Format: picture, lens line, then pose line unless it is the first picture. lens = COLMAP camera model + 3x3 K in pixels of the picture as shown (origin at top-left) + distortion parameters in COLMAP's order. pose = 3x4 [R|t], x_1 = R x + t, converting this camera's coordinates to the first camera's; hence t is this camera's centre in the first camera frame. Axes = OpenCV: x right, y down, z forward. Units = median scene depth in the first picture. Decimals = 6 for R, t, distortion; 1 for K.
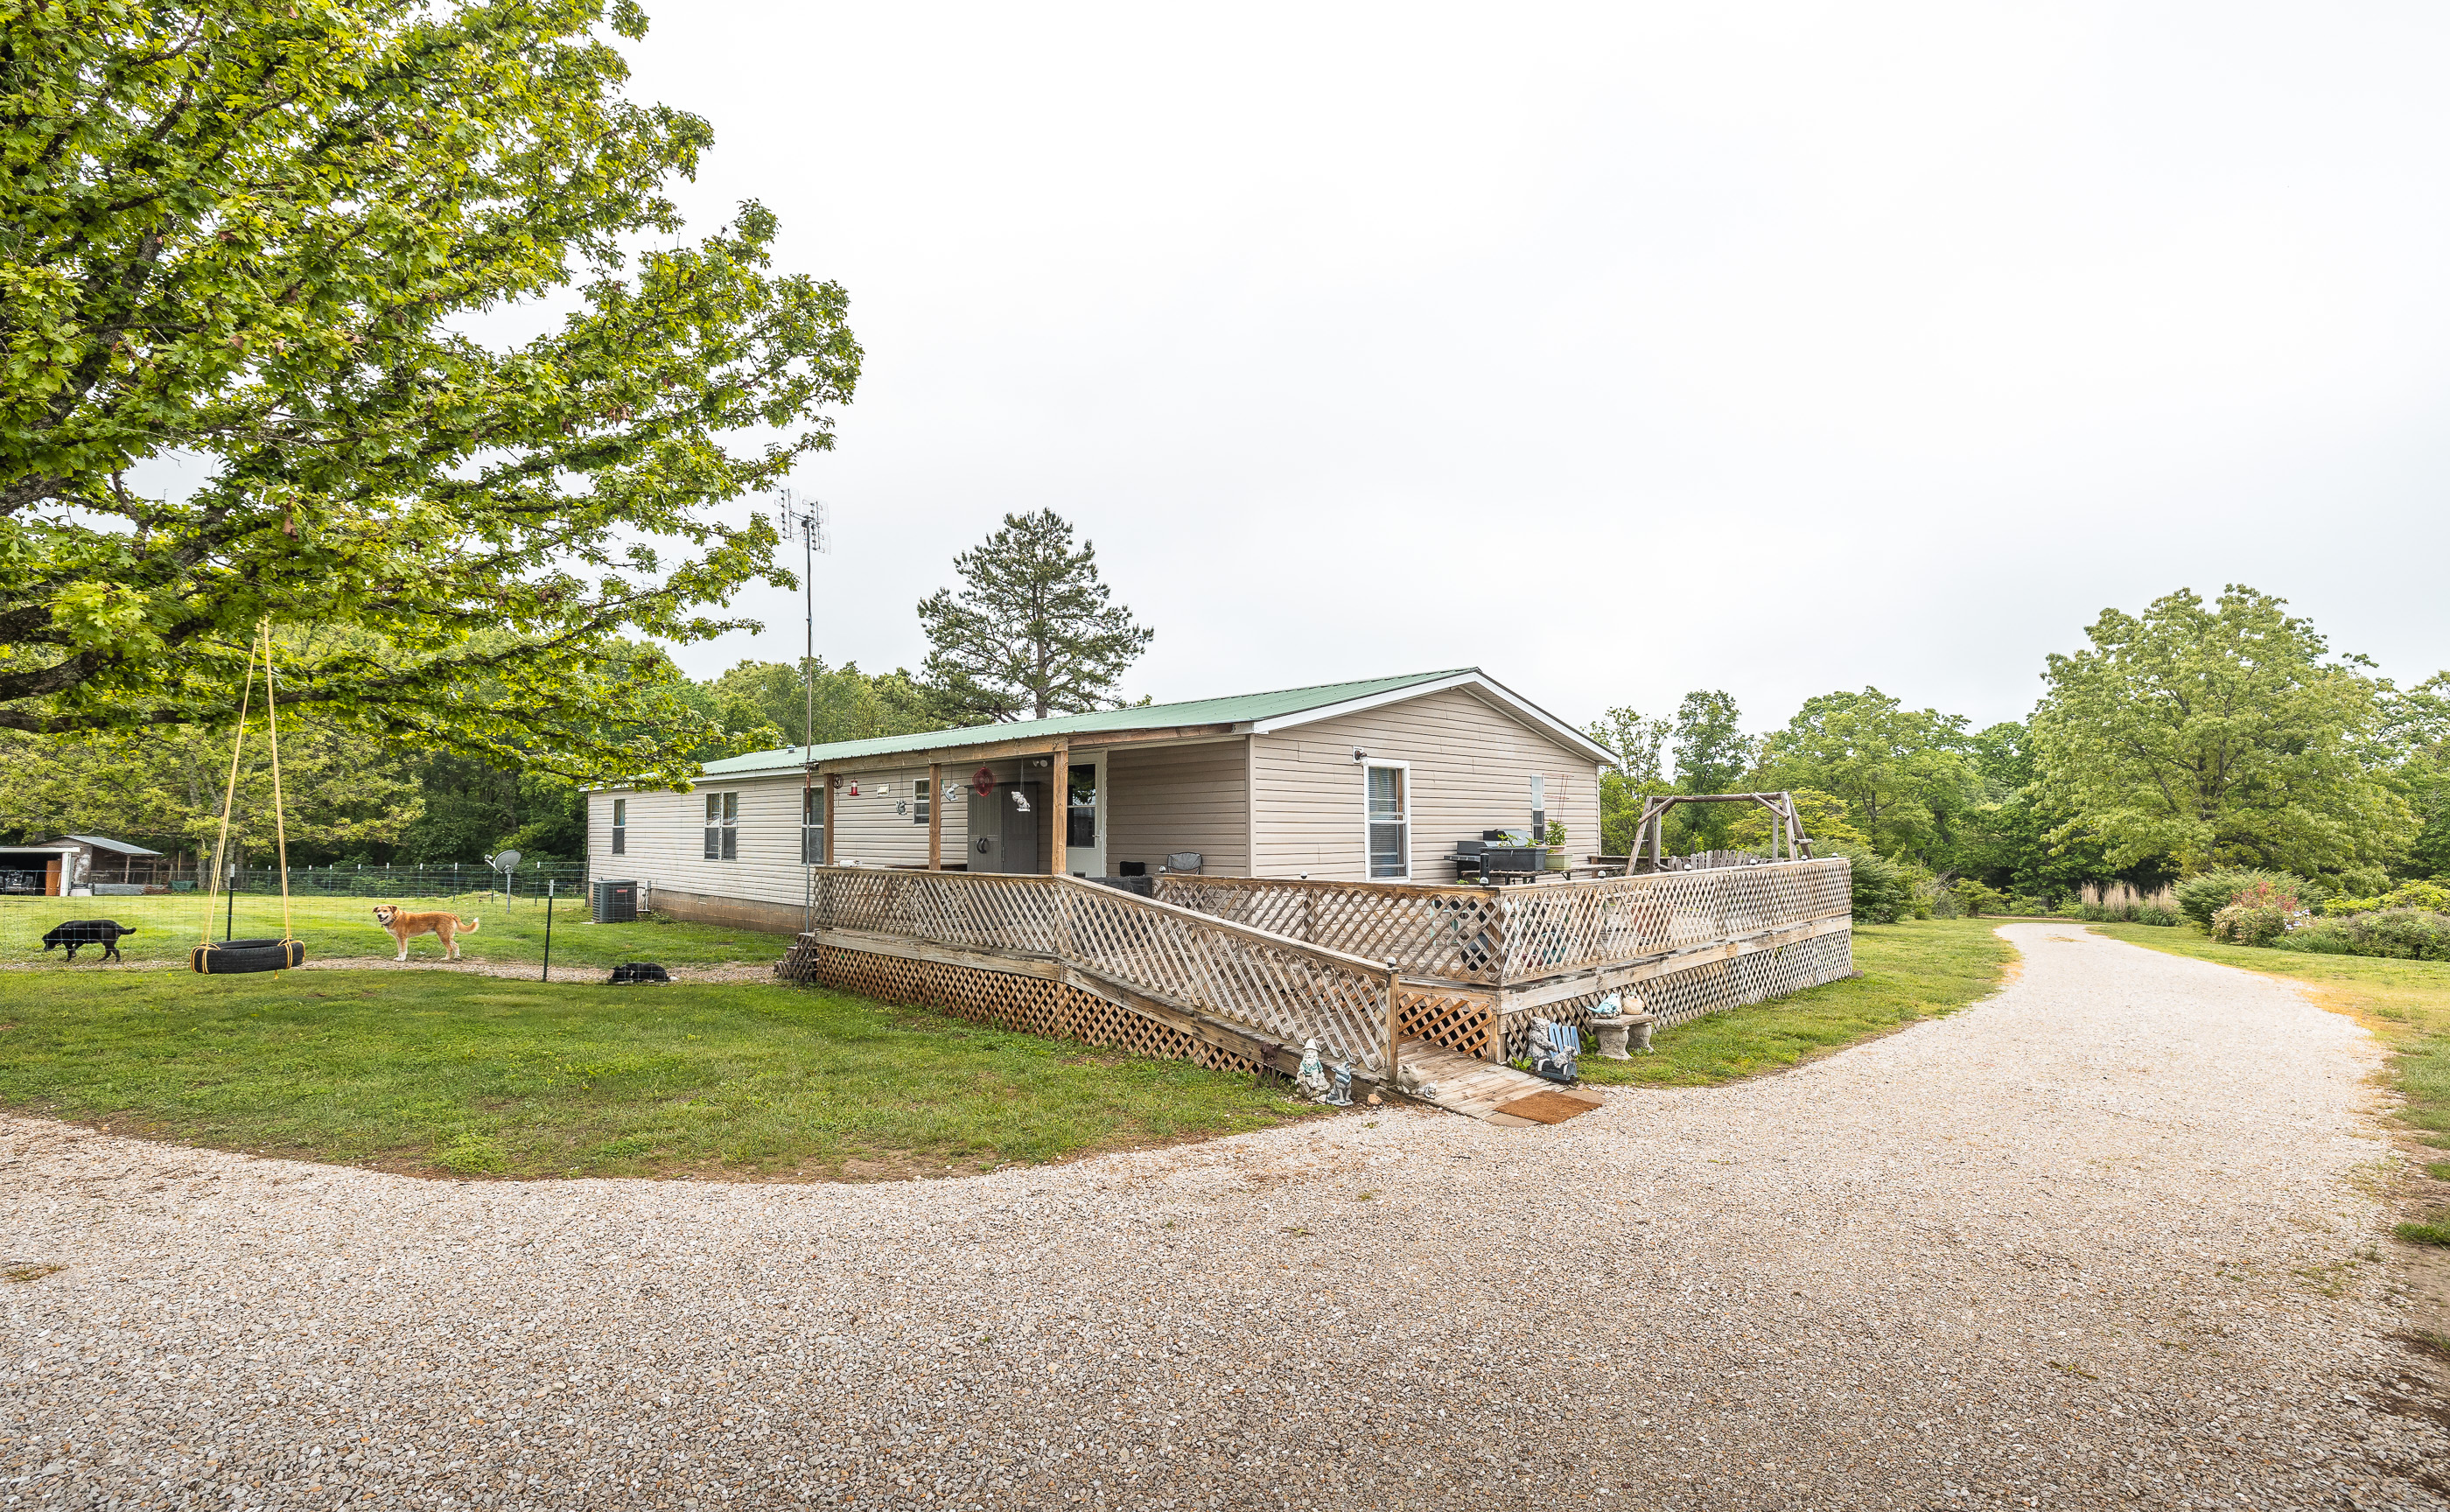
lens RADIAL K [[1156.9, 0, 1225.0], [0, 1156.9, 756.0], [0, 0, 1]] dist [-0.000686, 0.000021]
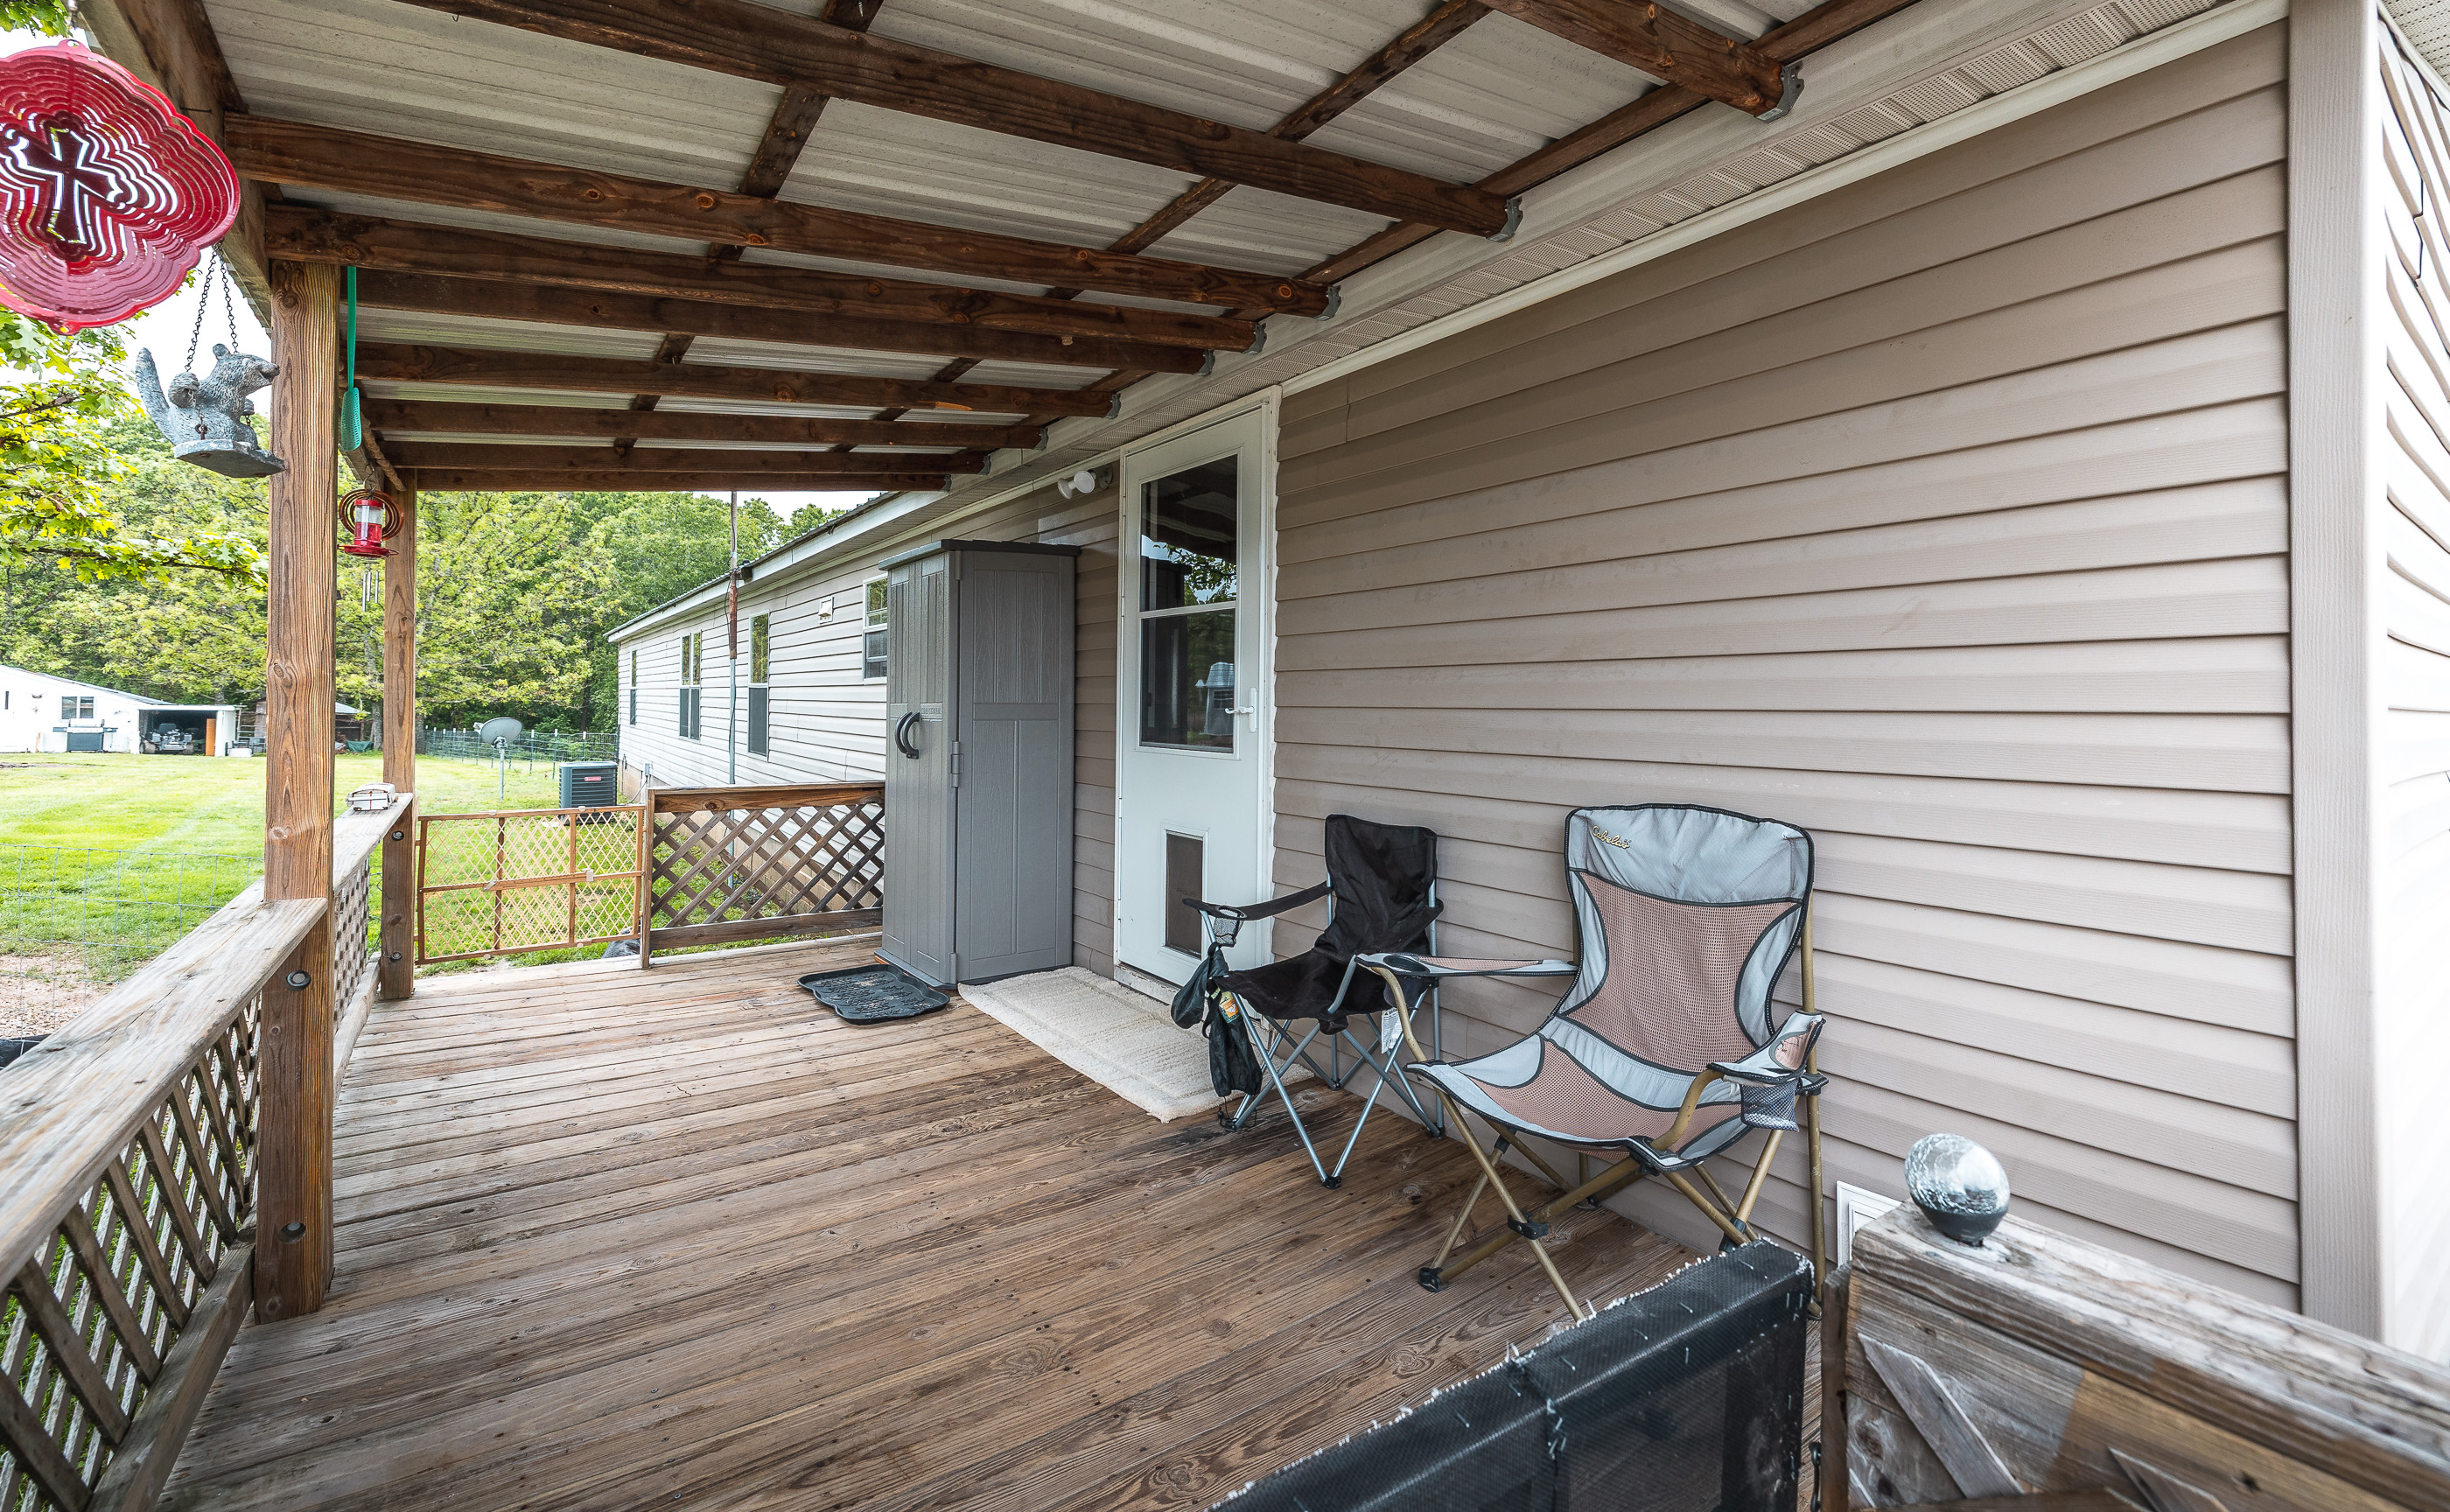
lens RADIAL K [[1033.7, 0, 1216.8], [0, 1033.7, 698.3], [0, 0, 1]] dist [0.001844, -0.000050]
pose [[0.982768, 0.017737, -0.183989, -0.067306], [-0.008079, 0.998556, 0.053110, 0.050214], [0.184665, -0.050708, 0.981492, 0.715324]]
